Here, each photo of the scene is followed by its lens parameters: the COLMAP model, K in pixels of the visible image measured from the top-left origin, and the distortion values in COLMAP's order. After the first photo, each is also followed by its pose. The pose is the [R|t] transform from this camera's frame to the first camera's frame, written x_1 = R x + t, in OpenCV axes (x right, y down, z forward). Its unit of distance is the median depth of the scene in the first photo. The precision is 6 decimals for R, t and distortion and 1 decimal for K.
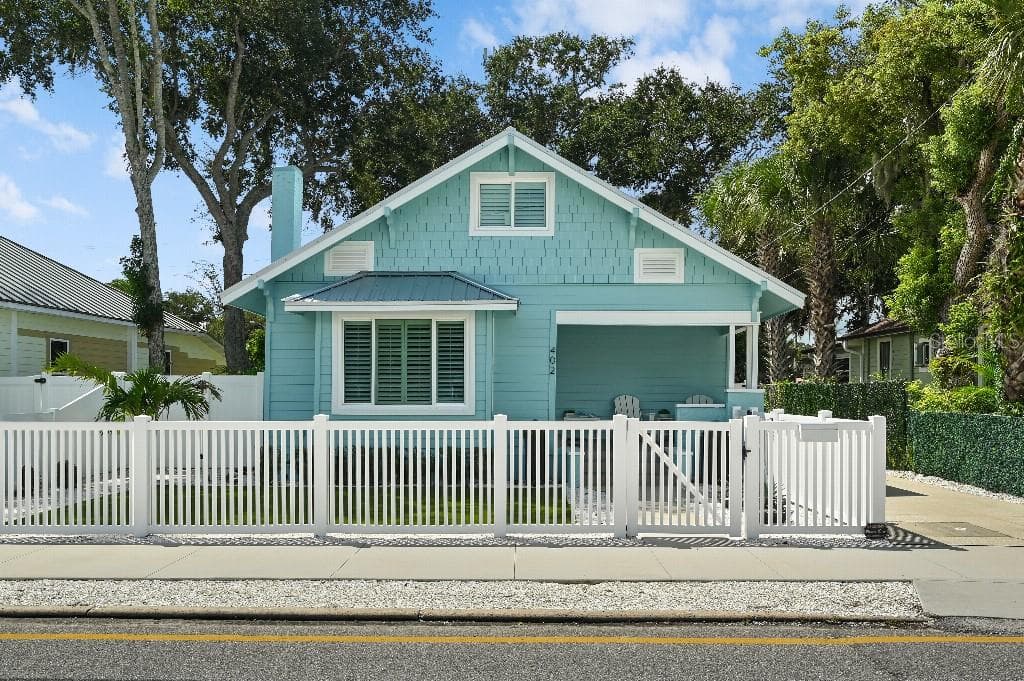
lens RADIAL K [[1002.1, 0, 454.9], [0, 1002.1, 340.0], [0, 0, 1]] dist [0.482828, -0.000508]
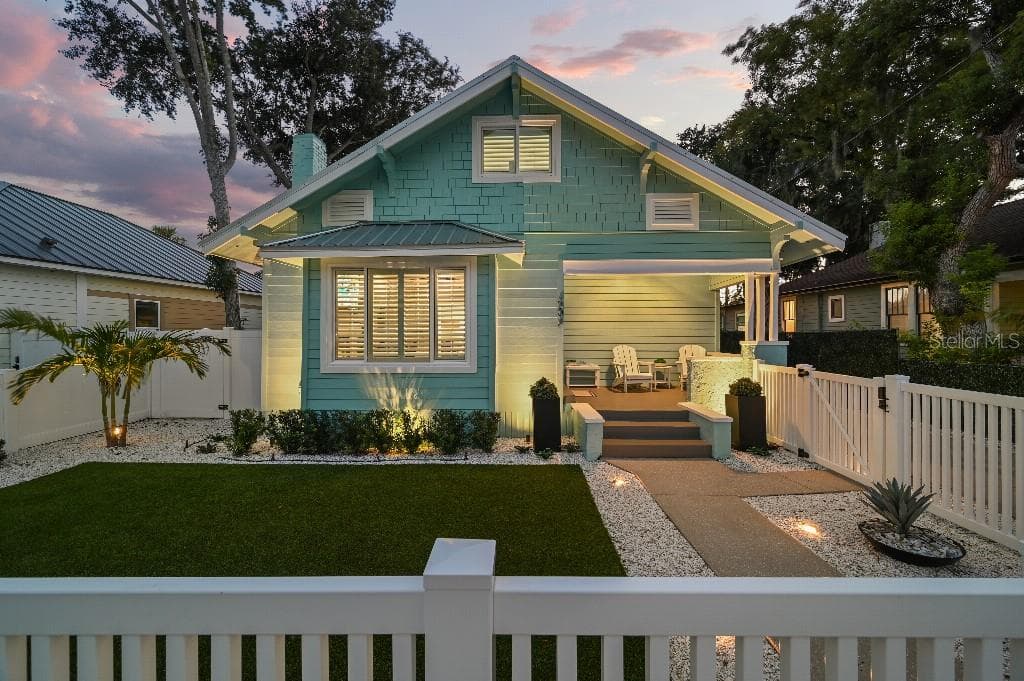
lens RADIAL K [[451.1, 0, 508.6], [0, 451.1, 331.8], [0, 0, 1]] dist [0.000510, 0.000054]
pose [[0.999368, -0.004682, 0.035225, 0.032101], [0.003327, 0.999256, 0.038422, 0.020000], [-0.035379, -0.038281, 0.998641, 0.566789]]
